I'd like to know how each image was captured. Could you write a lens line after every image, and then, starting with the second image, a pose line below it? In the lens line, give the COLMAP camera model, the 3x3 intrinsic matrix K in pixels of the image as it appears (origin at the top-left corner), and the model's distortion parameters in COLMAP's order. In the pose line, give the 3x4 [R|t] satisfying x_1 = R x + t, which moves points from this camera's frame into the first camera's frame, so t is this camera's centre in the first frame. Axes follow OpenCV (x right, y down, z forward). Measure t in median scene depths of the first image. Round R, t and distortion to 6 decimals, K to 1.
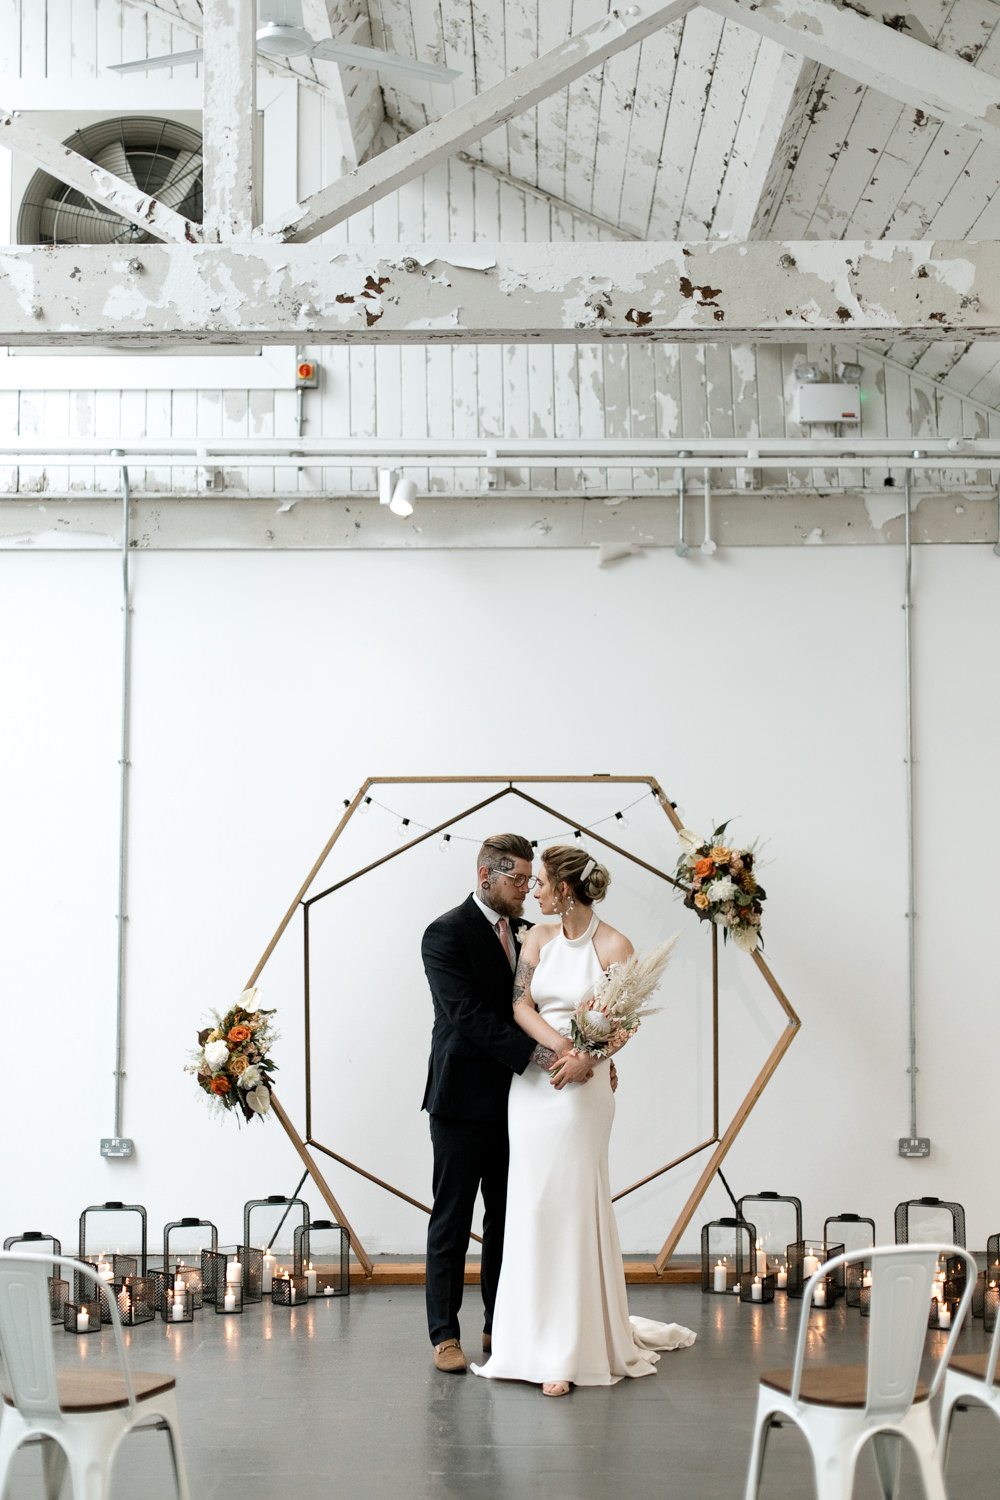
lens RADIAL K [[2103.2, 0, 501.0], [0, 2103.2, 779.6], [0, 0, 1]] dist [-0.007252, -0.037816]
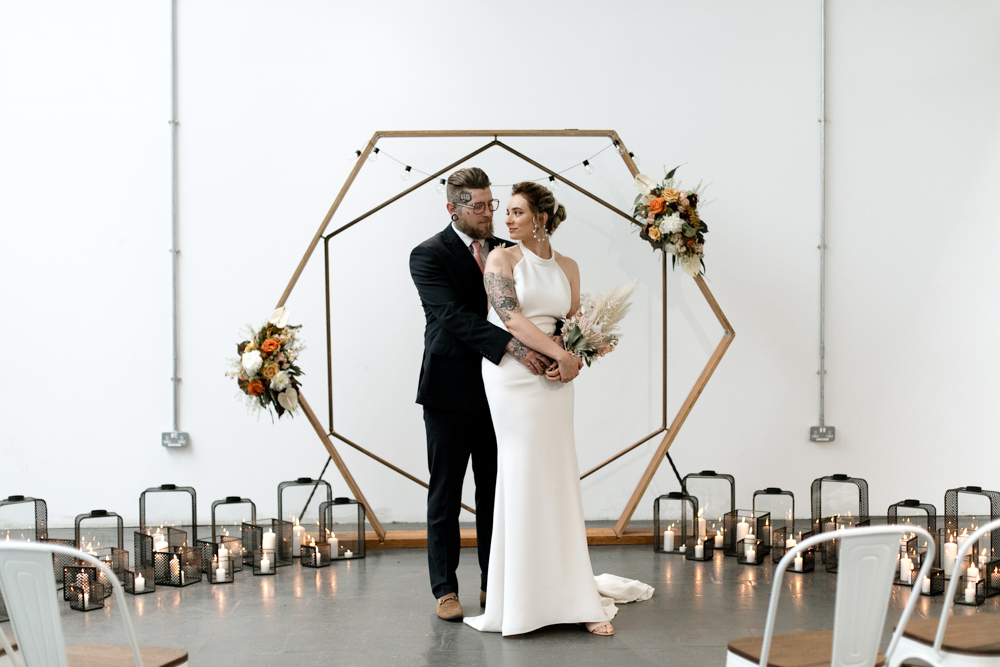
lens RADIAL K [[1472.4, 0, 540.0], [0, 1472.4, 330.2], [0, 0, 1]] dist [-0.006923, -0.050623]
pose [[0.999395, -0.005941, 0.034255, 0.000385], [0.002395, 0.994714, 0.102659, 0.026239], [-0.034684, -0.102514, 0.994127, 0.158100]]
